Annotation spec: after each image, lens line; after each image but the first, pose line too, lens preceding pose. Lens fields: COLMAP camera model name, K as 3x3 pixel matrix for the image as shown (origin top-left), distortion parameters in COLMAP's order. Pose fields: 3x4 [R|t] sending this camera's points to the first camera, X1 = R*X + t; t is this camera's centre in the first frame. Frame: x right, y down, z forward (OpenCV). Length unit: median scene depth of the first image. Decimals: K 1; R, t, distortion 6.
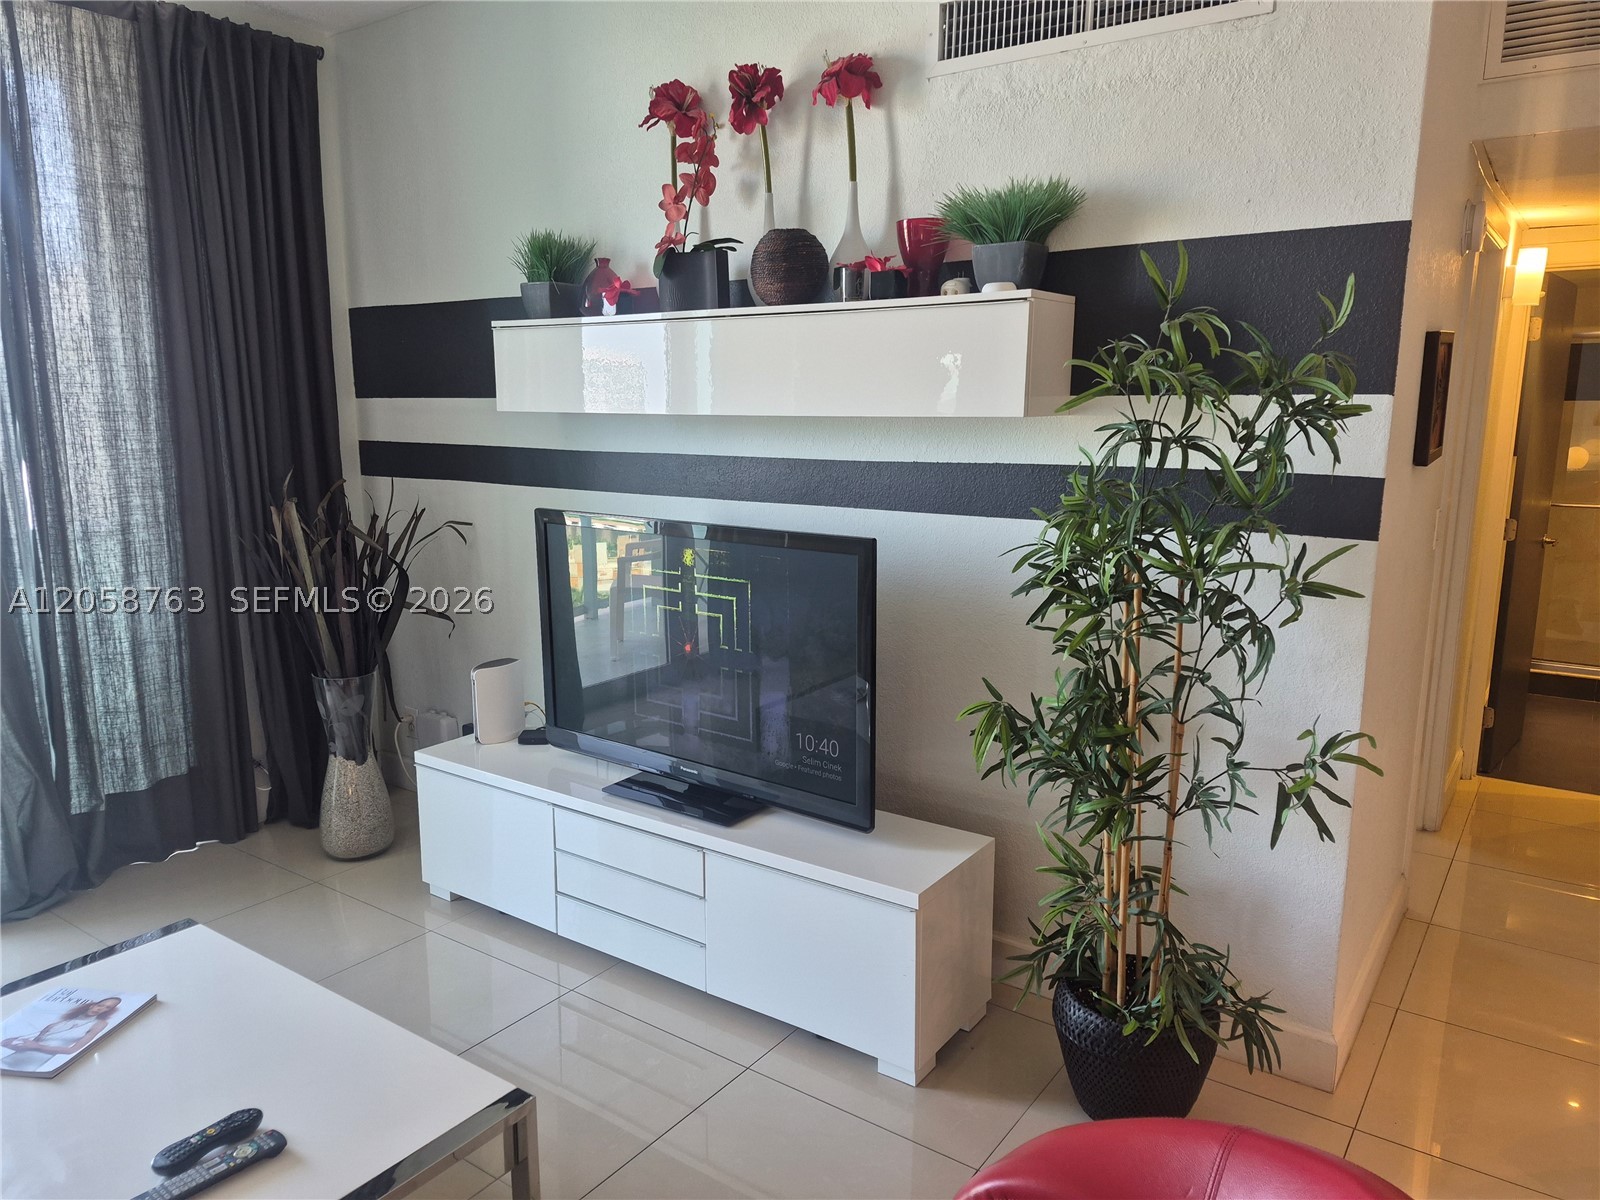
lens RADIAL K [[1110.5, 0, 792.0], [0, 1110.5, 603.6], [0, 0, 1]] dist [0.041762, -0.032772]
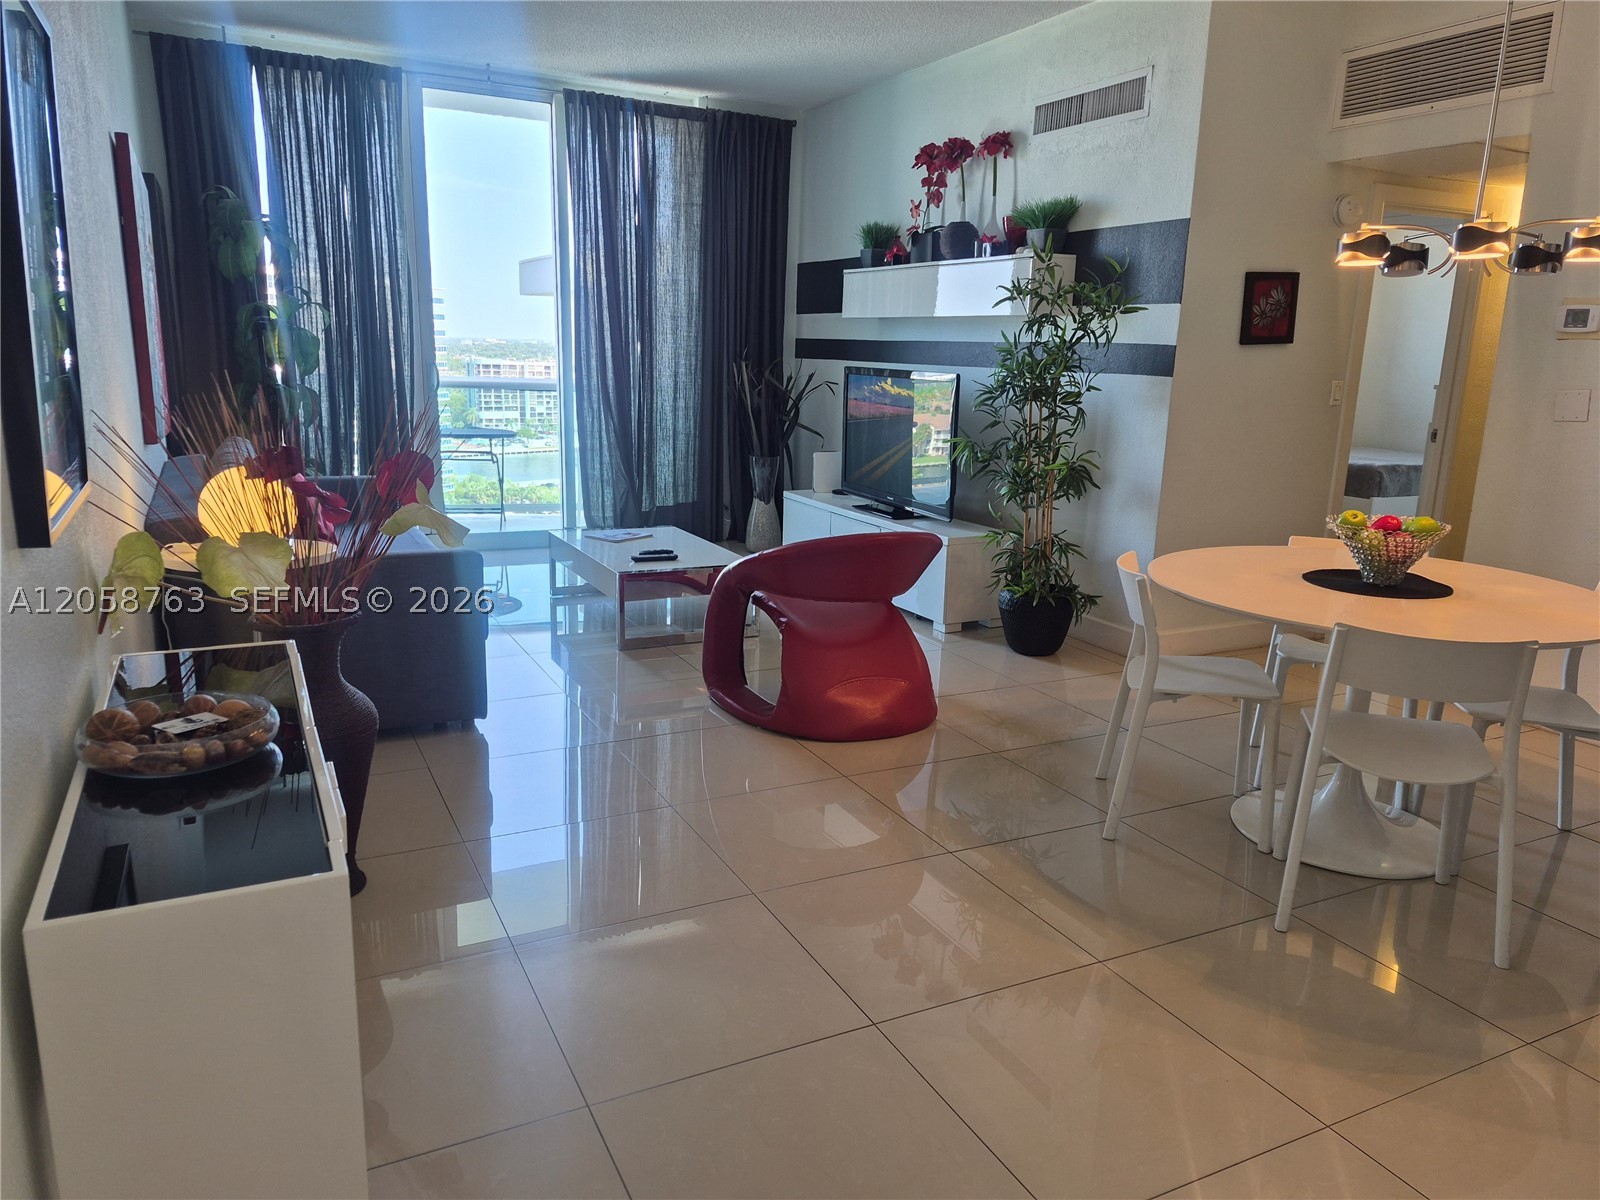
lens RADIAL K [[1110.5, 0, 792.0], [0, 1110.5, 603.6], [0, 0, 1]] dist [0.041762, -0.032772]
pose [[0.884621, 0.130431, -0.447698, 0.580153], [-0.111746, 0.991405, 0.068032, 0.193784], [0.452724, -0.010154, 0.891593, -0.748633]]
